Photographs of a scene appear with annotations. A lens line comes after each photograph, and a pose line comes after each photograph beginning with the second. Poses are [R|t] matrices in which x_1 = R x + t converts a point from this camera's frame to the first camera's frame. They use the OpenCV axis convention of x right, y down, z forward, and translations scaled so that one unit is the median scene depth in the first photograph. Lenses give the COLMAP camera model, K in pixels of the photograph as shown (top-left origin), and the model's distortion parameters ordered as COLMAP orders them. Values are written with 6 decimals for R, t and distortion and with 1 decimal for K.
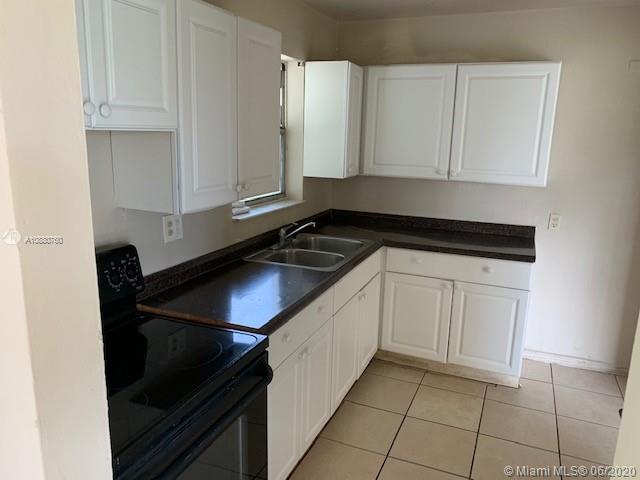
lens RADIAL K [[488.8, 0, 317.9], [0, 488.8, 221.6], [0, 0, 1]] dist [0.084244, -0.131128]
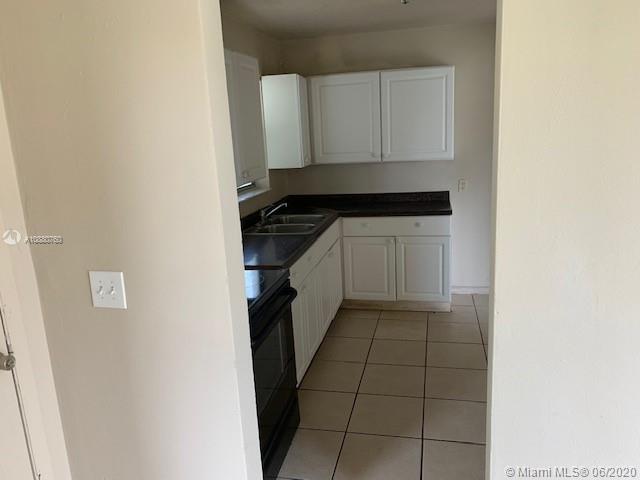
lens RADIAL K [[488.8, 0, 317.9], [0, 488.8, 221.6], [0, 0, 1]] dist [0.084244, -0.131128]
pose [[0.982194, -0.110787, 0.151725, -0.115920], [0.110892, 0.993802, 0.007795, 0.045726], [-0.151649, 0.009169, 0.988392, -0.249341]]
